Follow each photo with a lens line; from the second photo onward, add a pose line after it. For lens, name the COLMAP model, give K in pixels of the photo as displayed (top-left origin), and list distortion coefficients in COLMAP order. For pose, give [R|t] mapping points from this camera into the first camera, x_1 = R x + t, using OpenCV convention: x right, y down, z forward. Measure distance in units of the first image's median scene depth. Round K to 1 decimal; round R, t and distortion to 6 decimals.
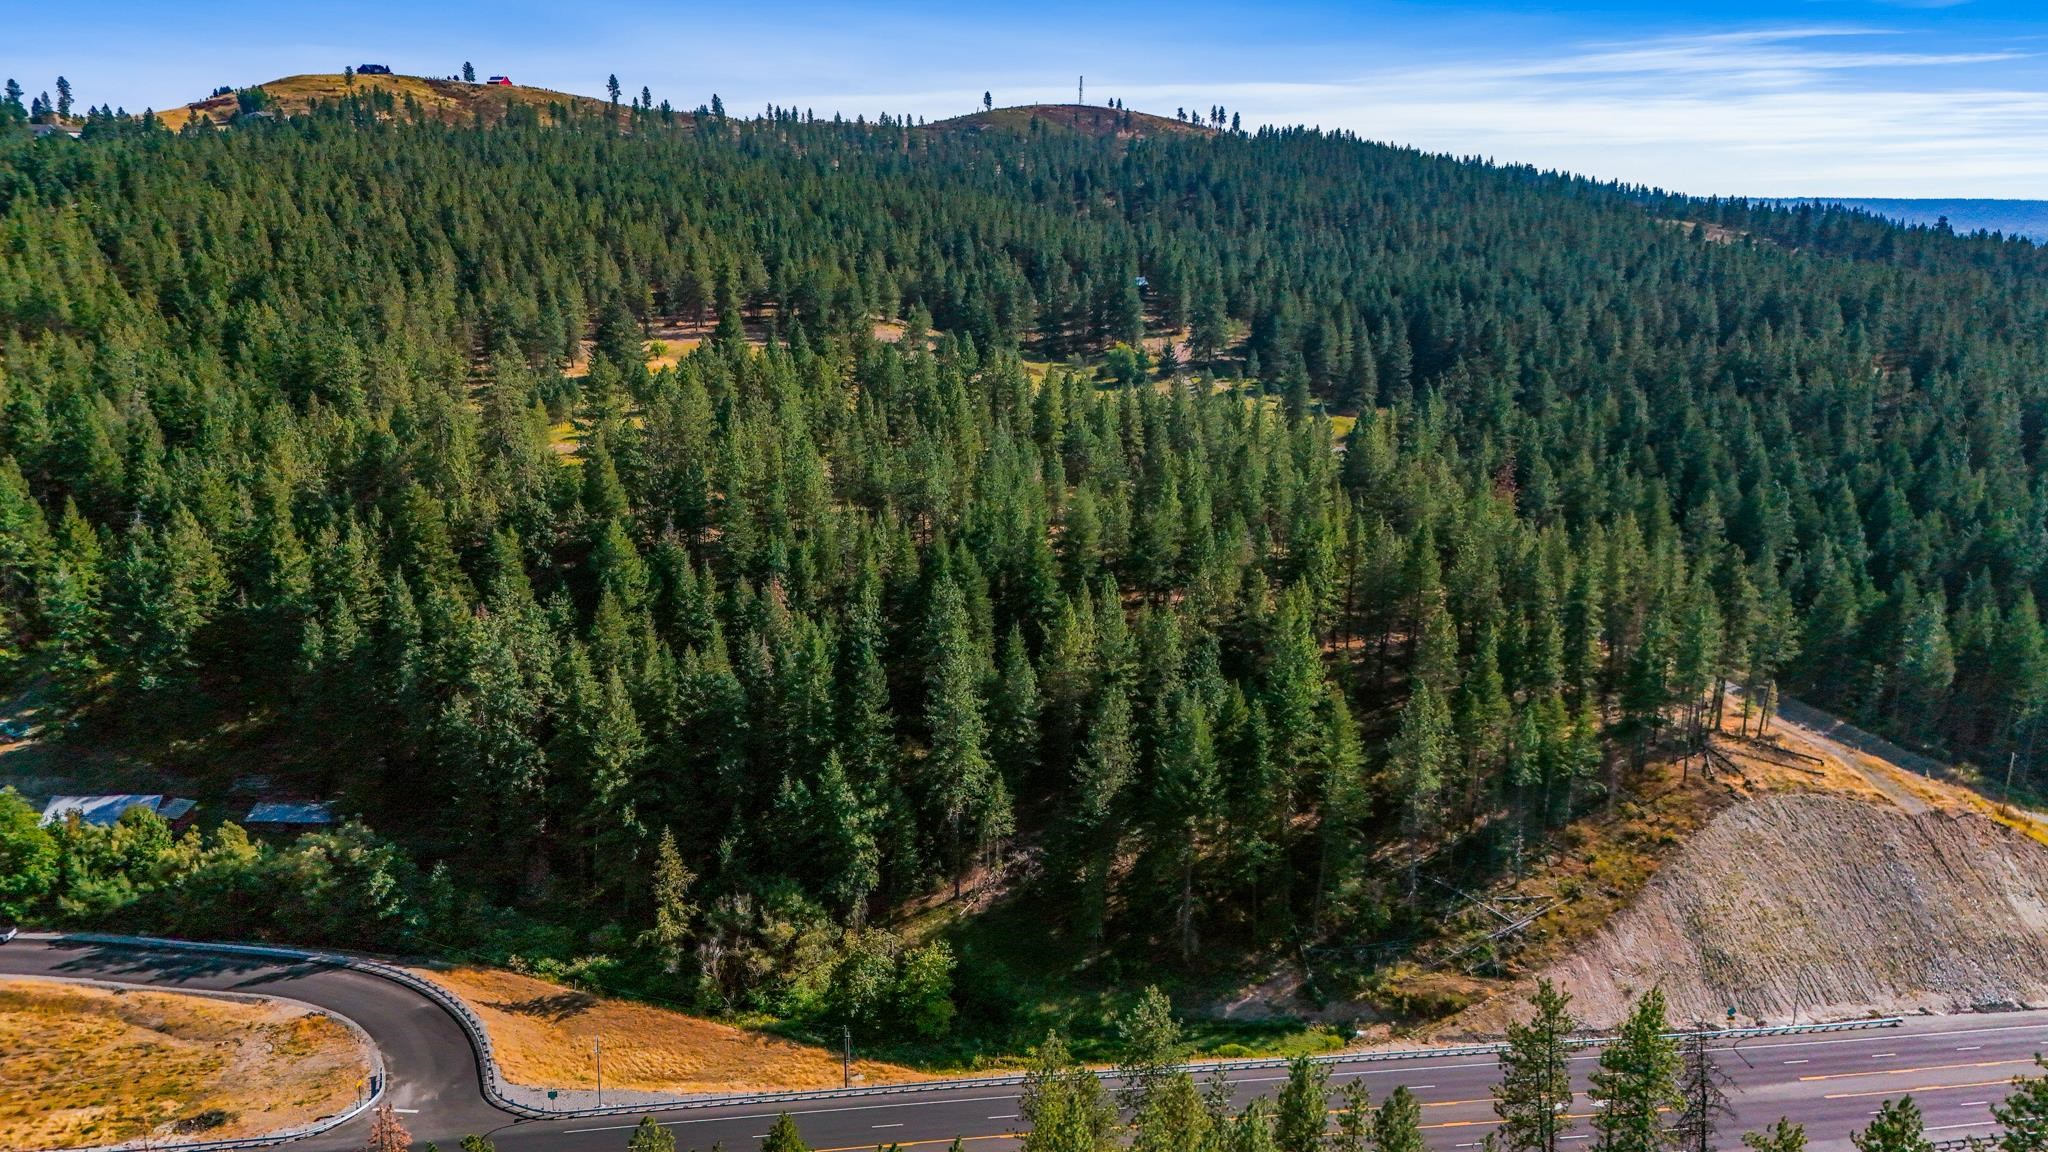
lens RADIAL K [[1514.2, 0, 1023.3], [0, 1514.2, 567.3], [0, 0, 1]] dist [0.067865, -0.065022]
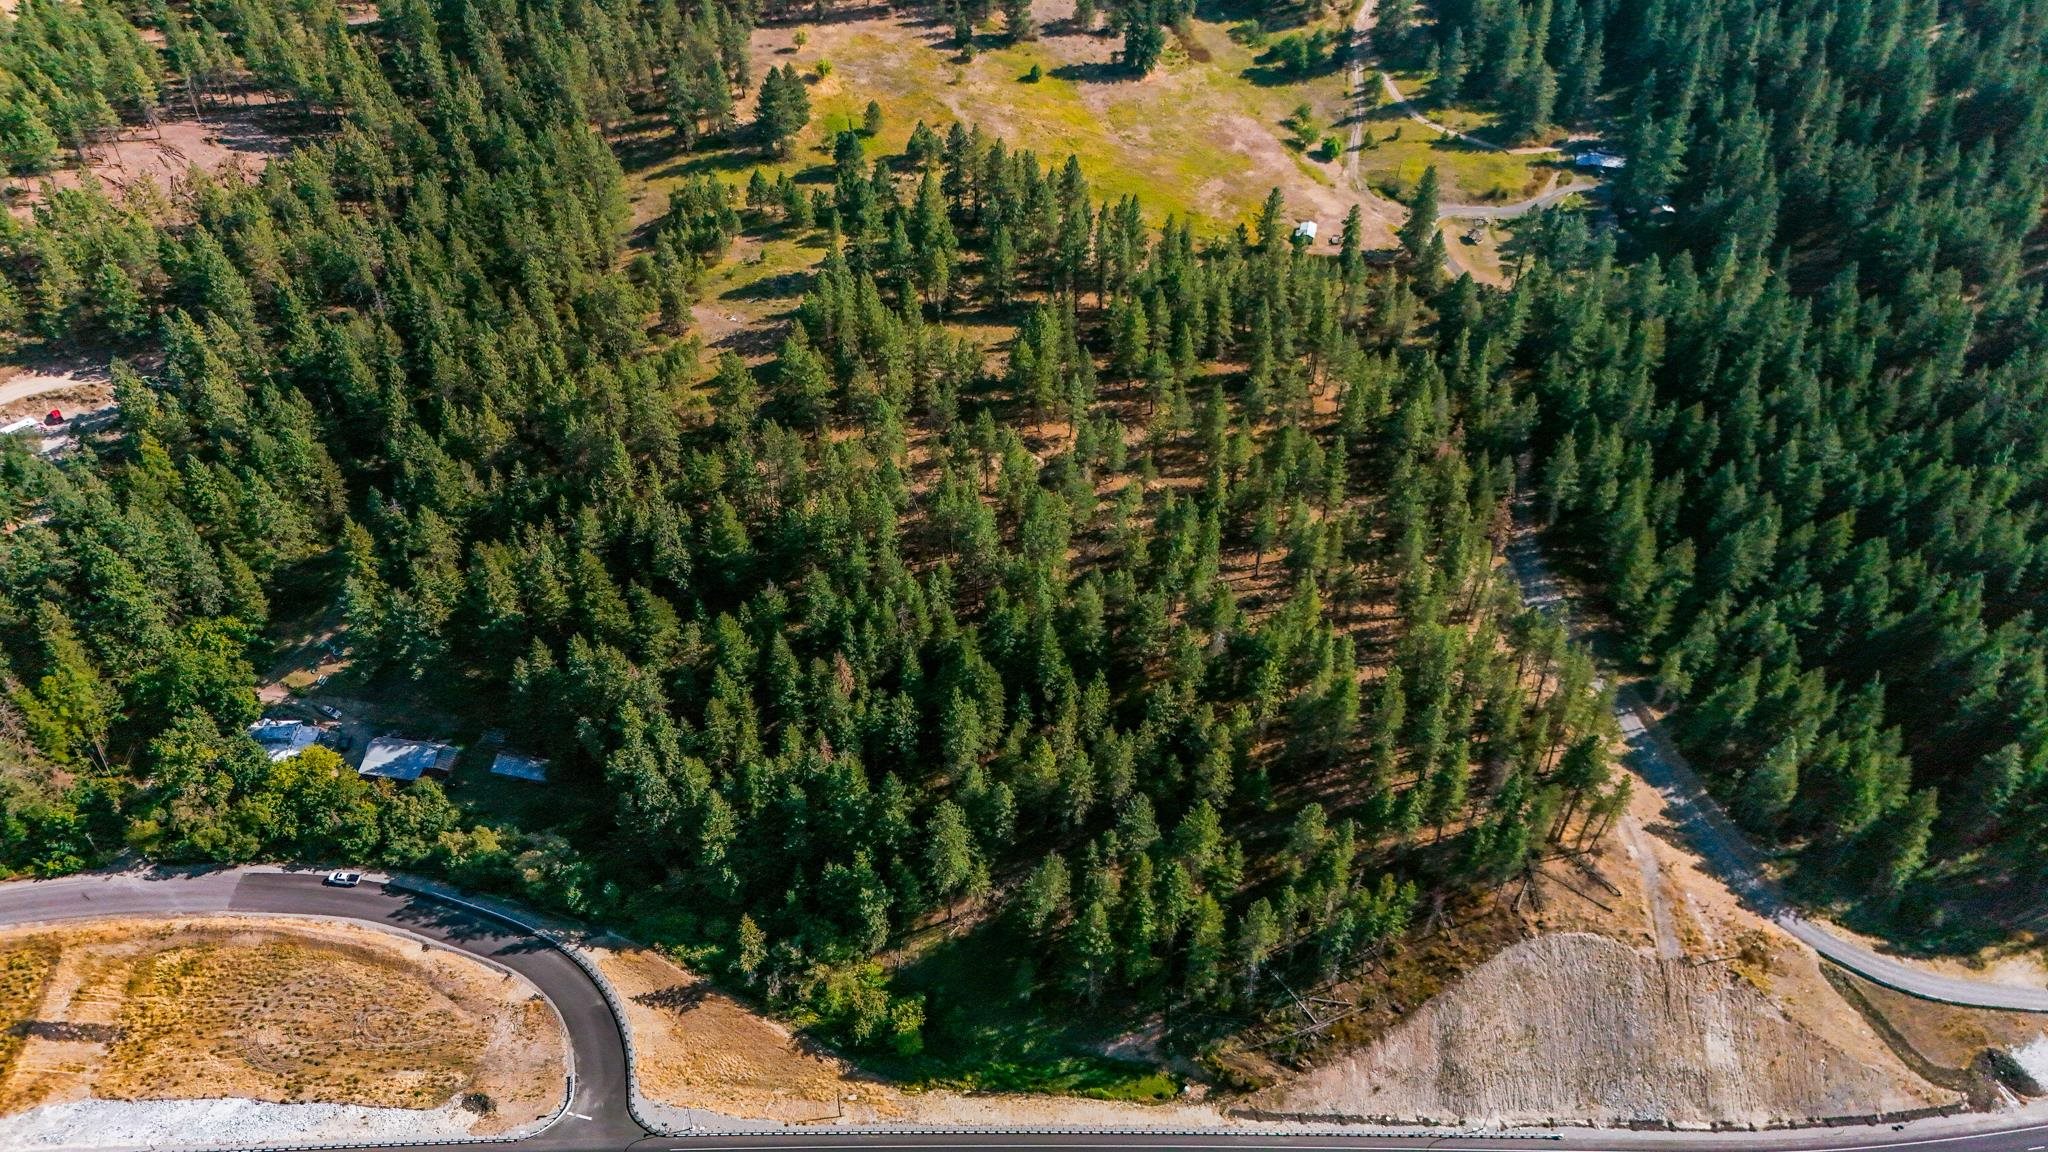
lens RADIAL K [[1514.2, 0, 1023.3], [0, 1514.2, 567.3], [0, 0, 1]] dist [0.067865, -0.065022]
pose [[0.982592, 0.127943, -0.134695, 0.189886], [-0.049271, 0.878556, 0.475092, -0.825795], [0.179121, -0.460185, 0.869566, -0.105938]]
